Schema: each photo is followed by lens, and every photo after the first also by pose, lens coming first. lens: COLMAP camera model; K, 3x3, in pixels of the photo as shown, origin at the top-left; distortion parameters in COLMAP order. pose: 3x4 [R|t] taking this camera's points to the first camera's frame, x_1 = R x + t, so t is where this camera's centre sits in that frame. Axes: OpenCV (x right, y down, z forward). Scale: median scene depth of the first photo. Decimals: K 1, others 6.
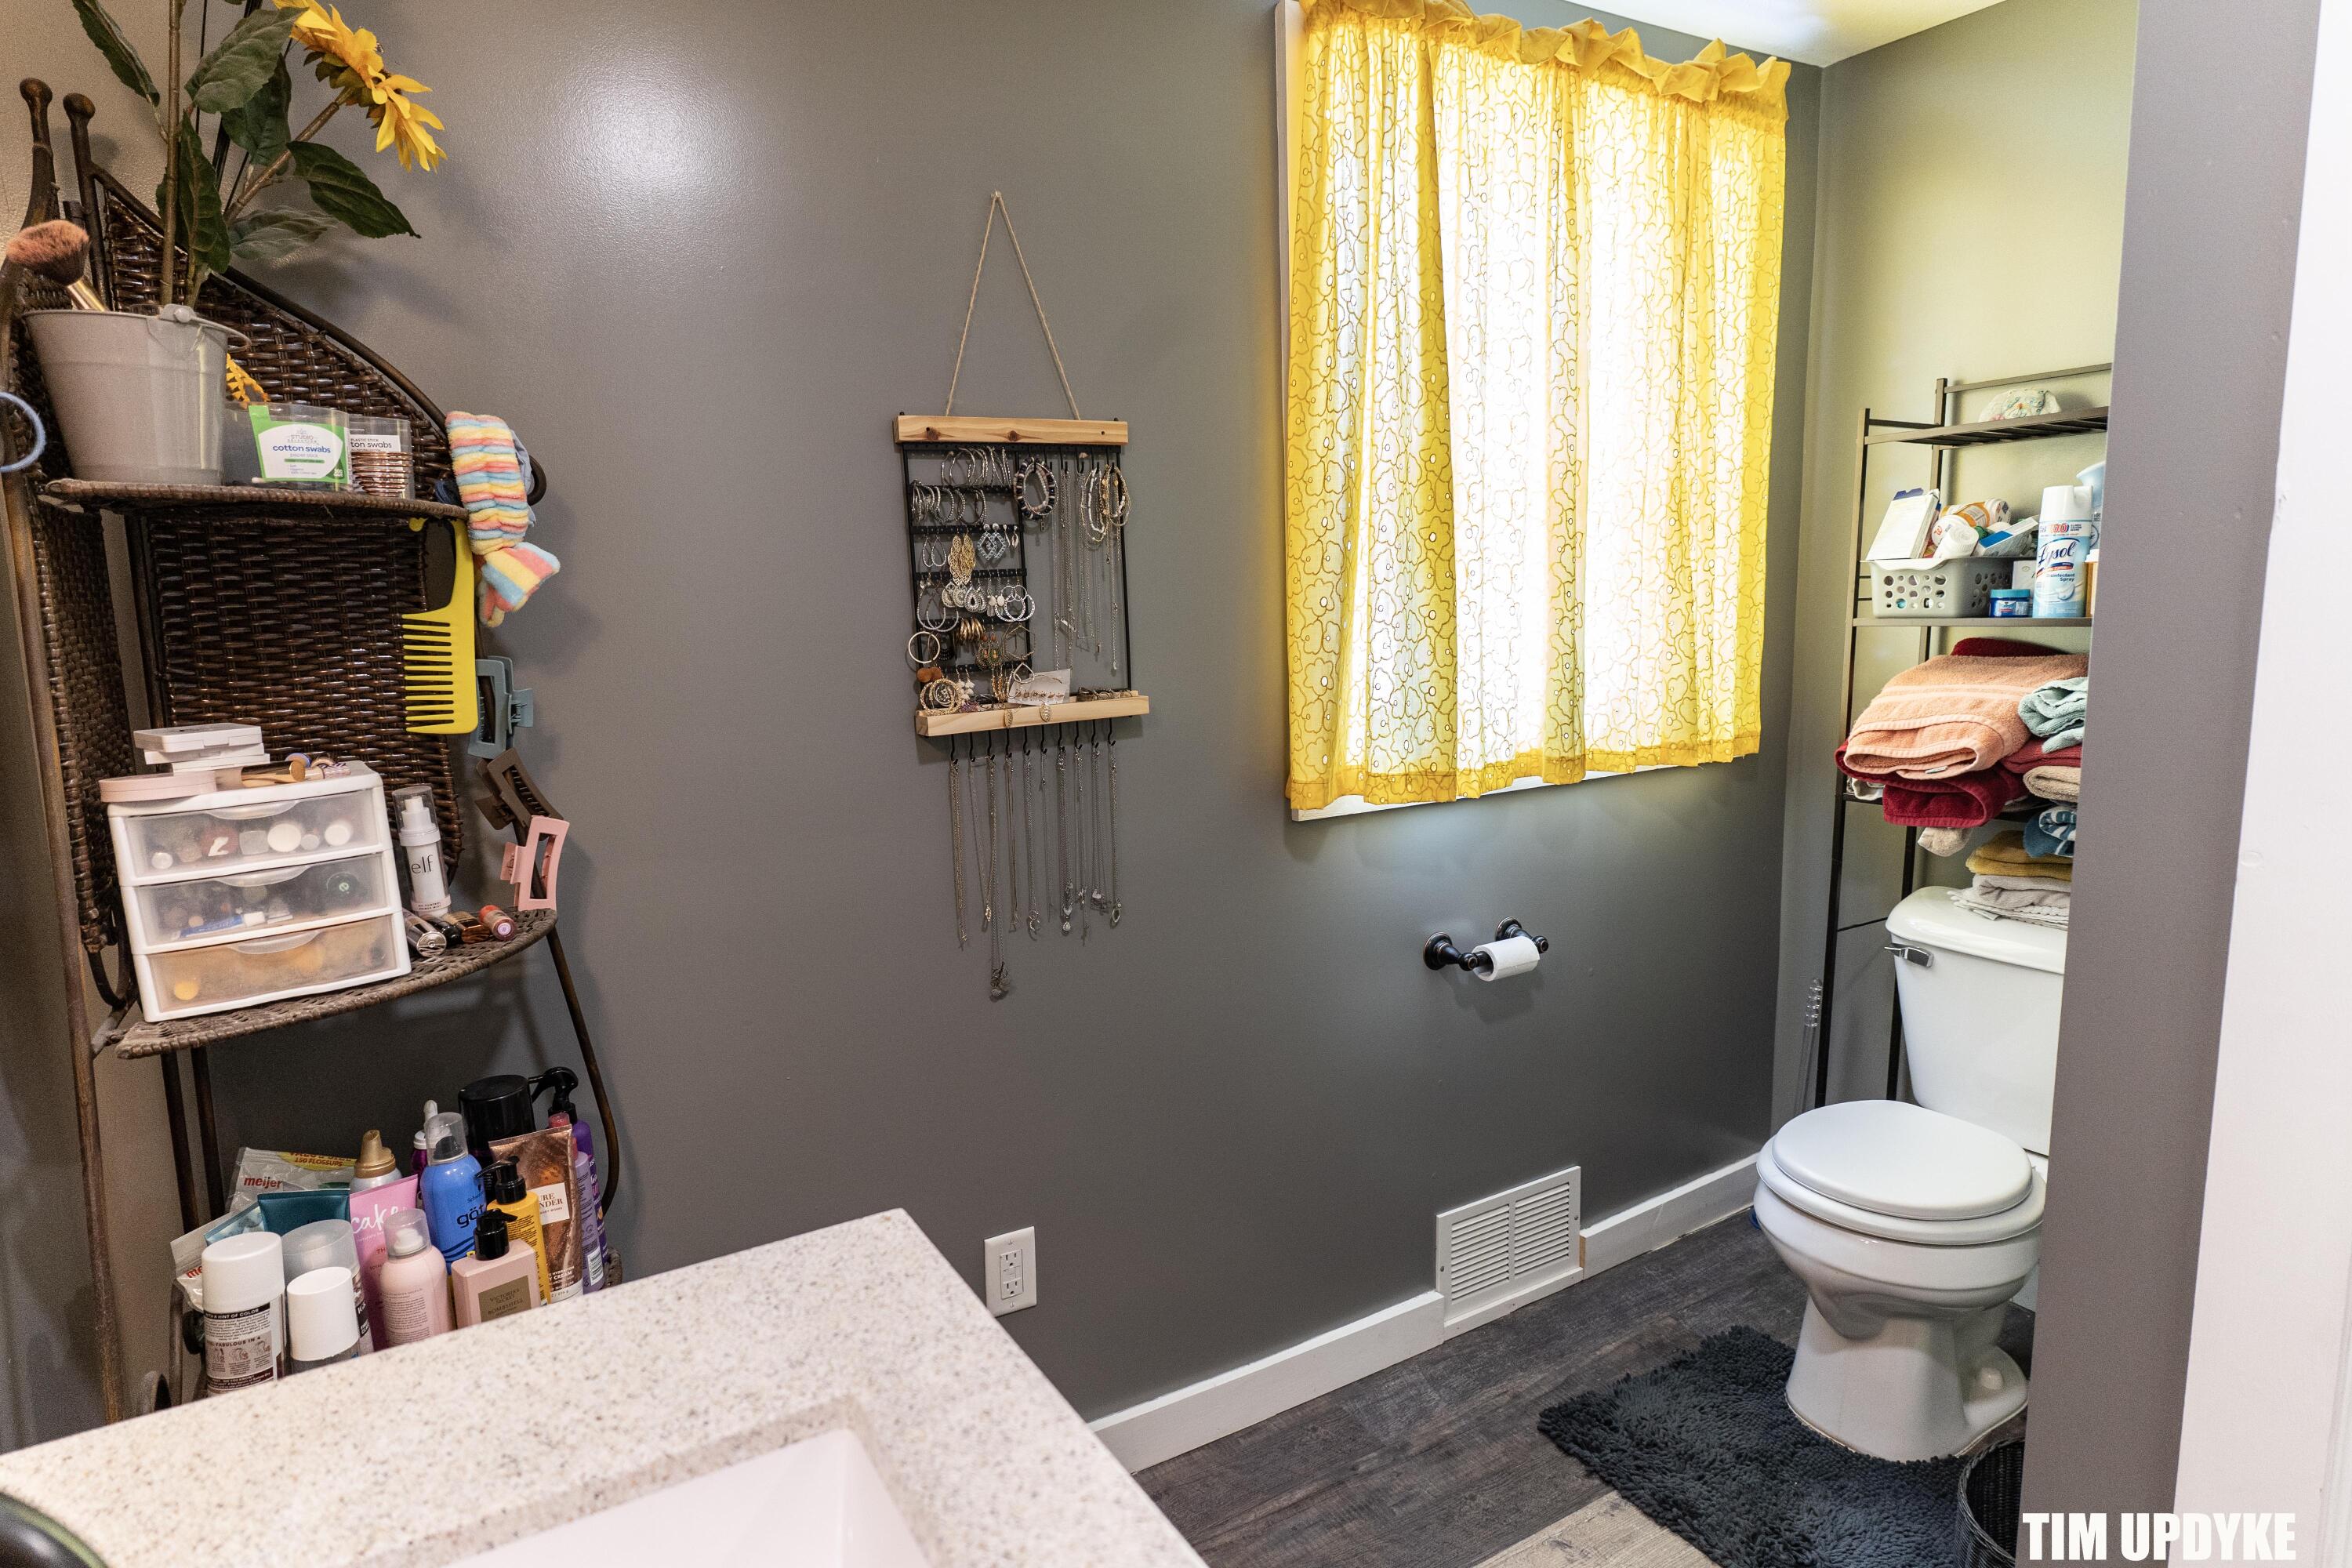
lens RADIAL K [[1324.0, 0, 1176.0], [0, 1324.0, 784.0], [0, 0, 1]] dist [0.004075, -0.000293]
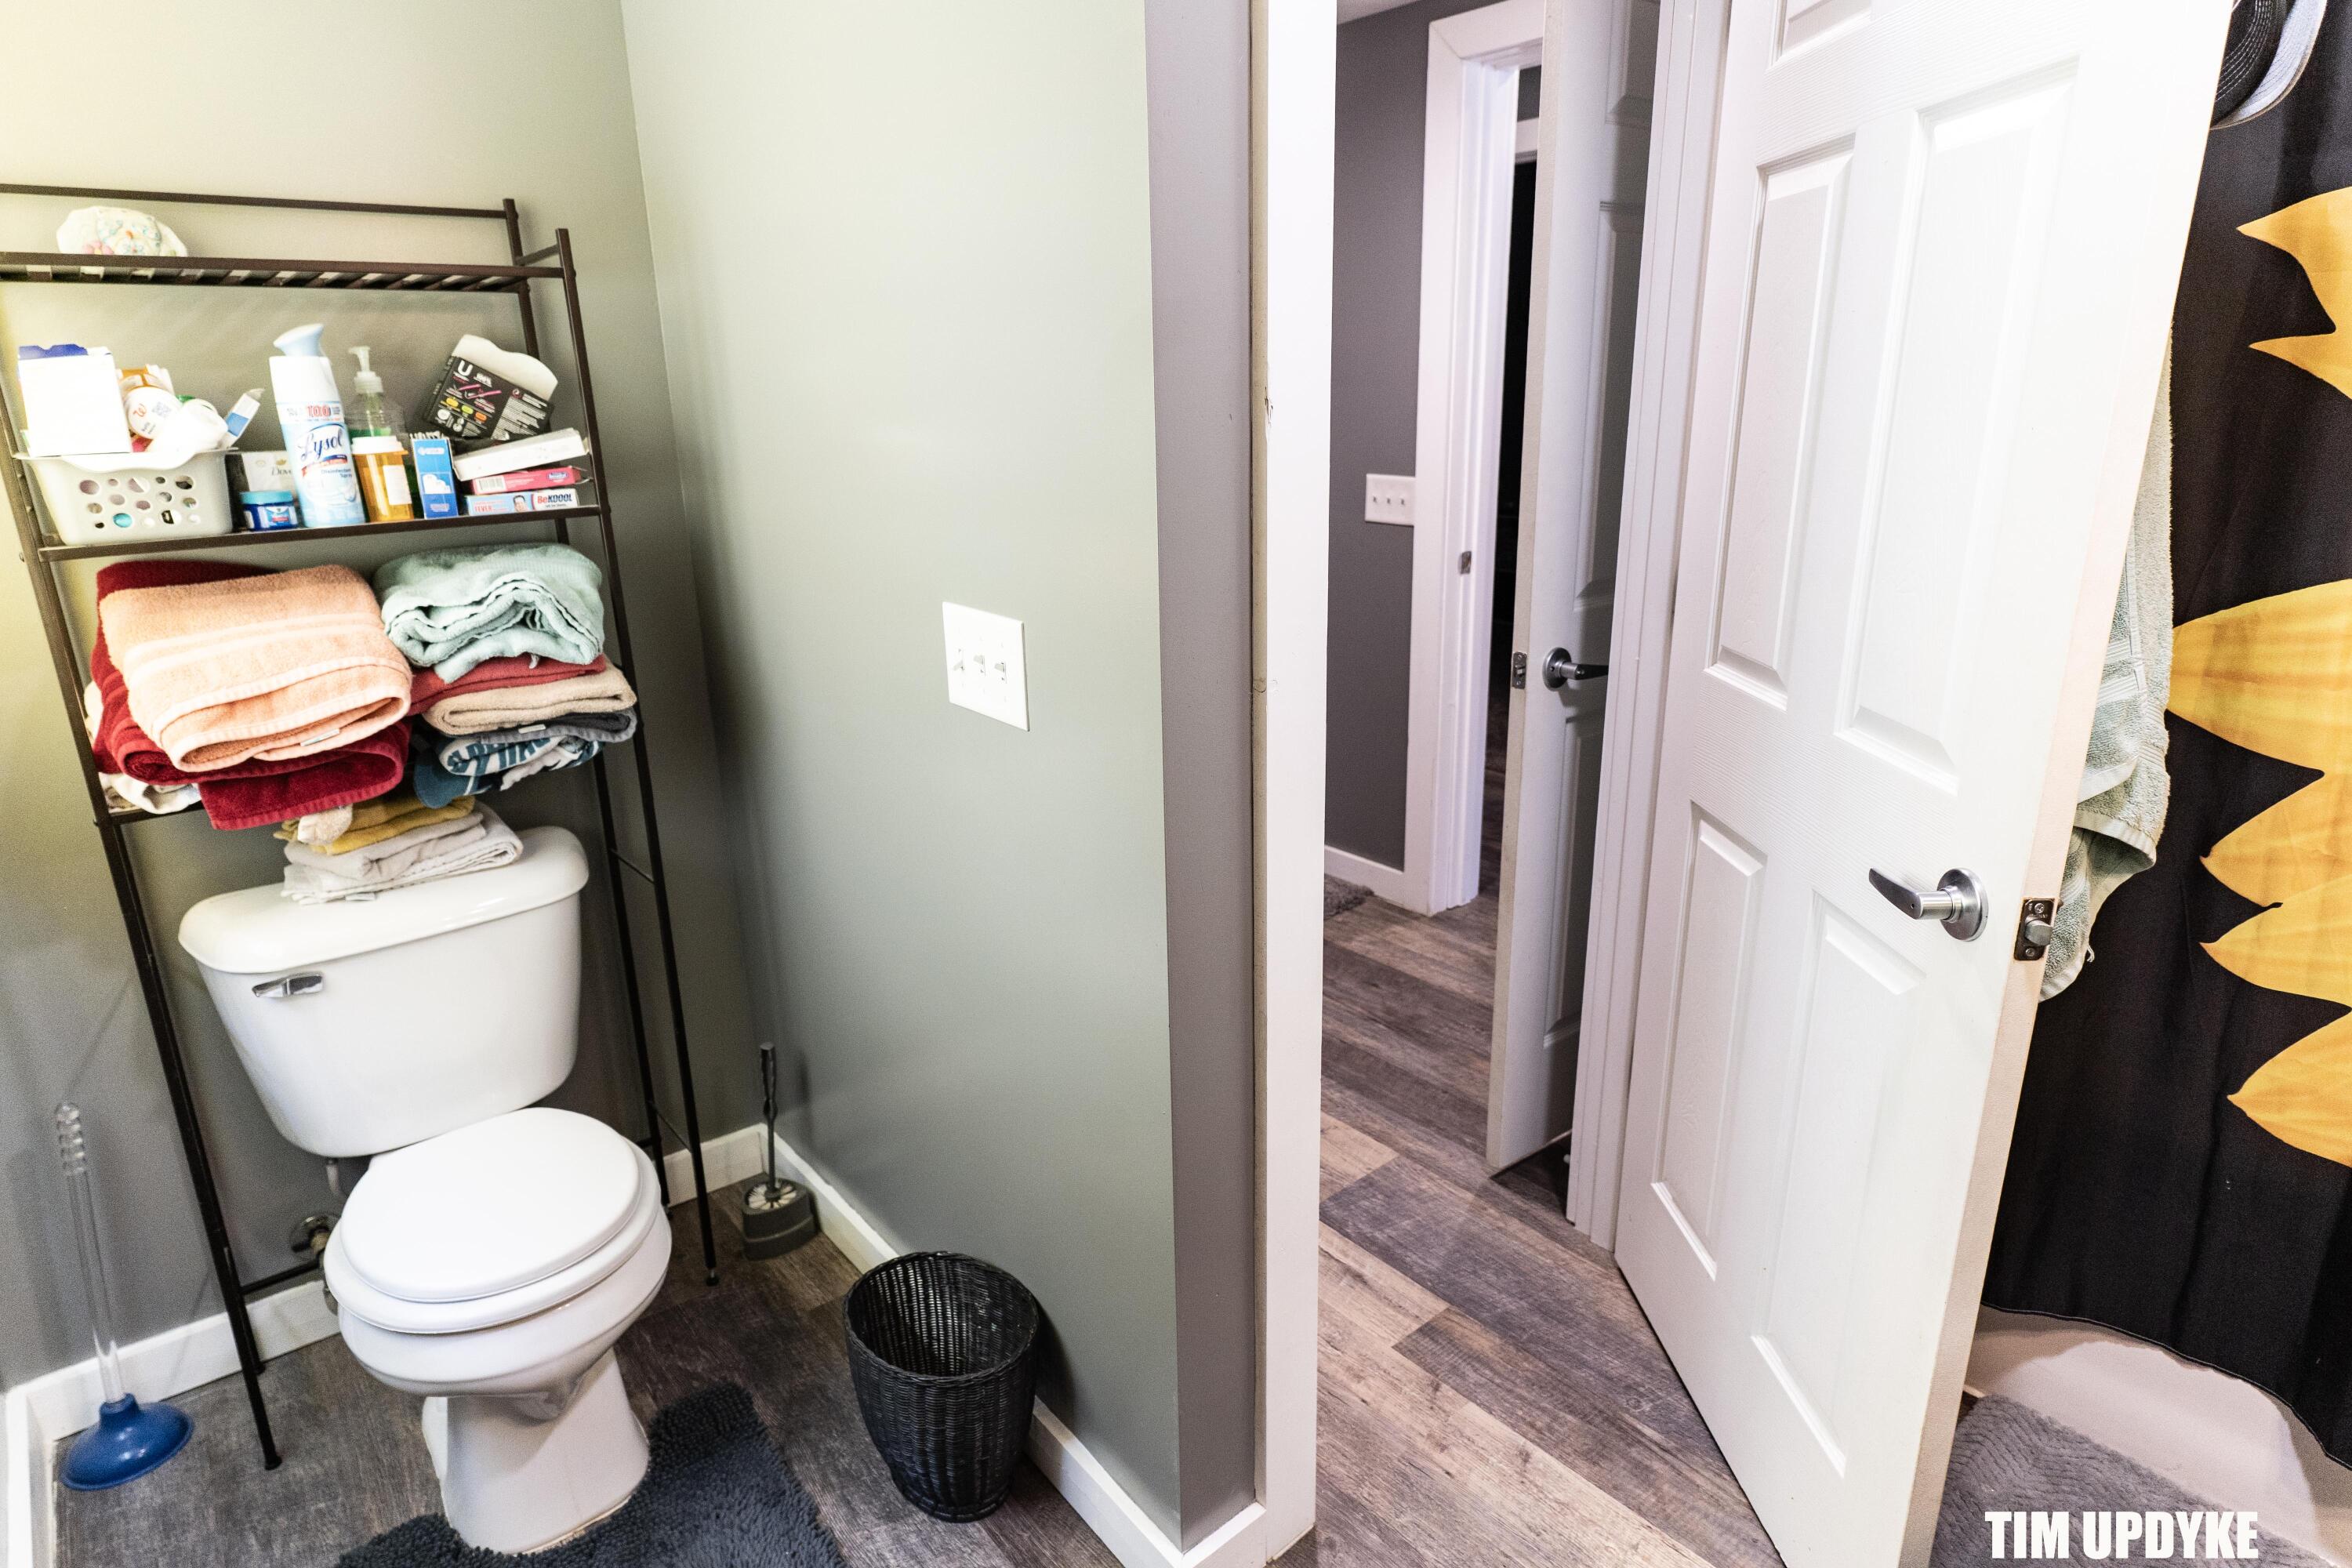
lens RADIAL K [[1292.8, 0, 1177.4], [0, 1292.8, 767.8], [0, 0, 1]] dist [0.004999, 0.001063]
pose [[-0.158359, -0.257744, 0.953148, -0.202782], [0.165390, 0.944766, 0.282955, -0.118753], [-0.973431, 0.202449, -0.106984, 0.591650]]
